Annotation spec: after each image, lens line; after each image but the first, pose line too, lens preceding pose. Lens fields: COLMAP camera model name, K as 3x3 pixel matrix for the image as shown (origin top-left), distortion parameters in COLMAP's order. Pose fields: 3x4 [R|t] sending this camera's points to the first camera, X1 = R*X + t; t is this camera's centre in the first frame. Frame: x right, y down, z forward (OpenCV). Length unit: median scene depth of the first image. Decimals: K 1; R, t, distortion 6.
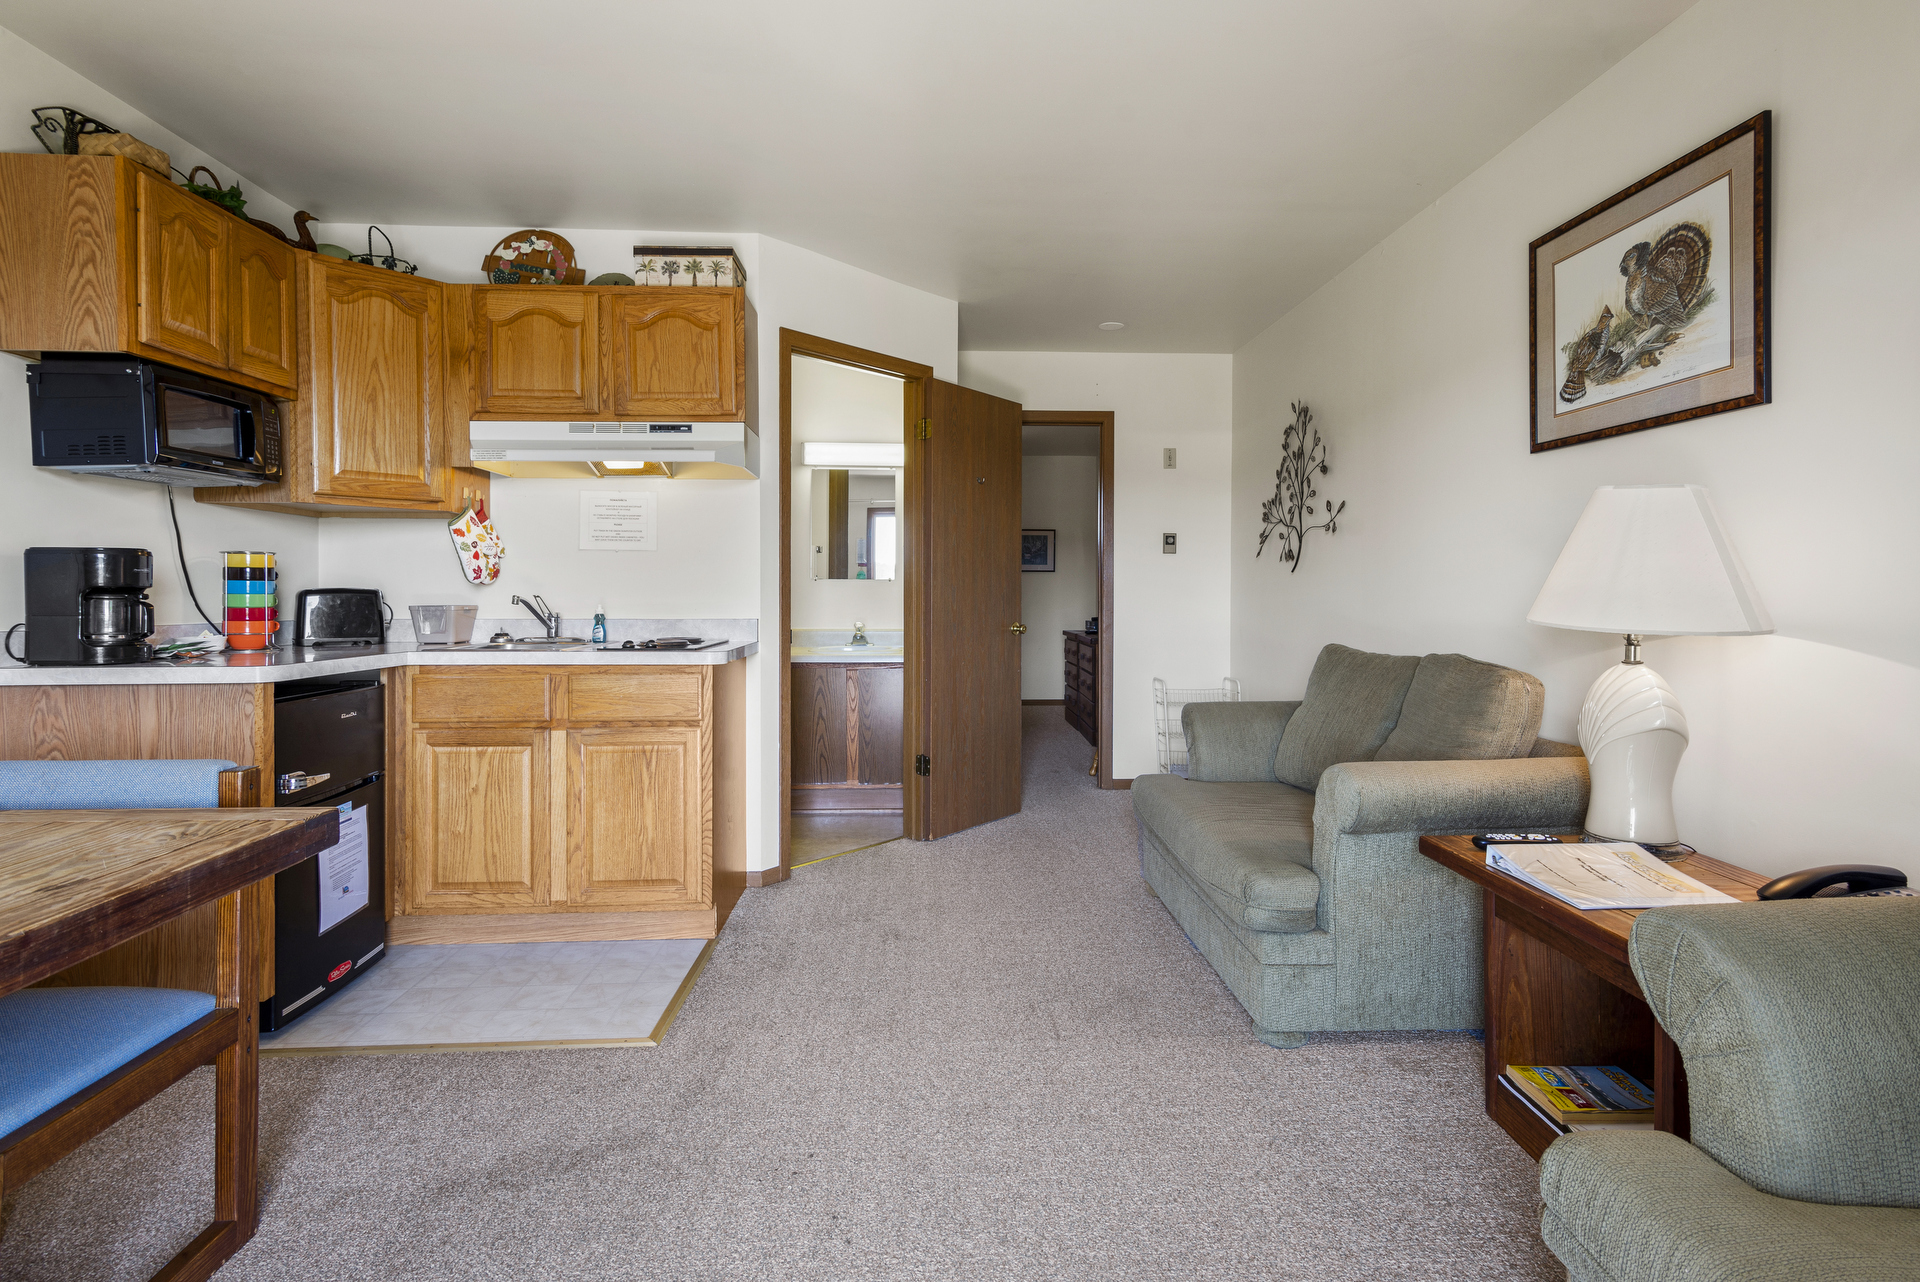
lens RADIAL K [[936.9, 0, 968.2], [0, 936.9, 578.2], [0, 0, 1]] dist [0.002781, -0.000377]
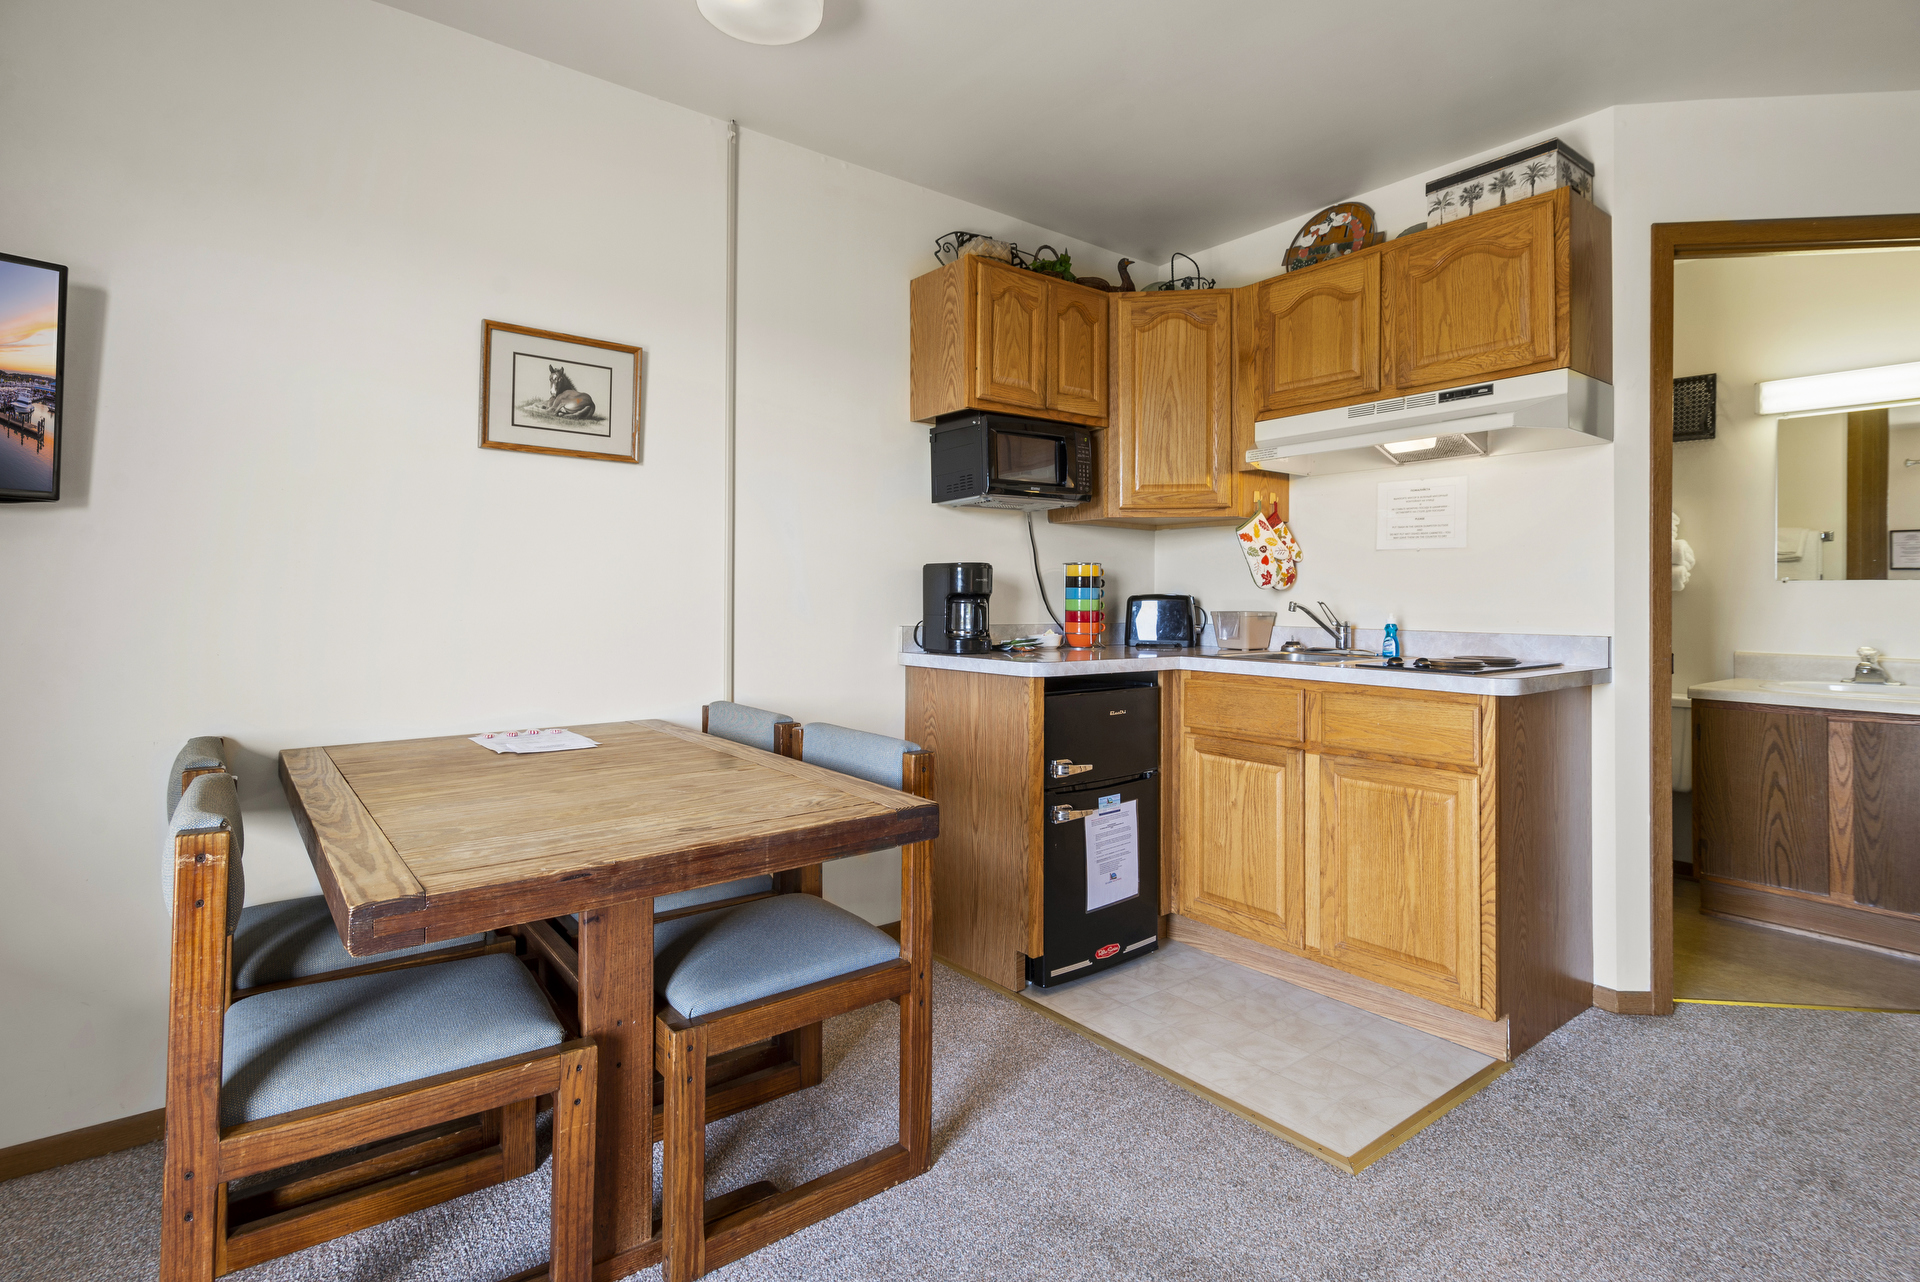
lens RADIAL K [[936.9, 0, 968.2], [0, 936.9, 578.2], [0, 0, 1]] dist [0.002781, -0.000377]
pose [[0.566325, -0.014718, -0.824050, 0.112636], [0.009454, 0.999891, -0.011362, 0.002619], [0.824128, -0.001356, 0.566403, 0.228334]]
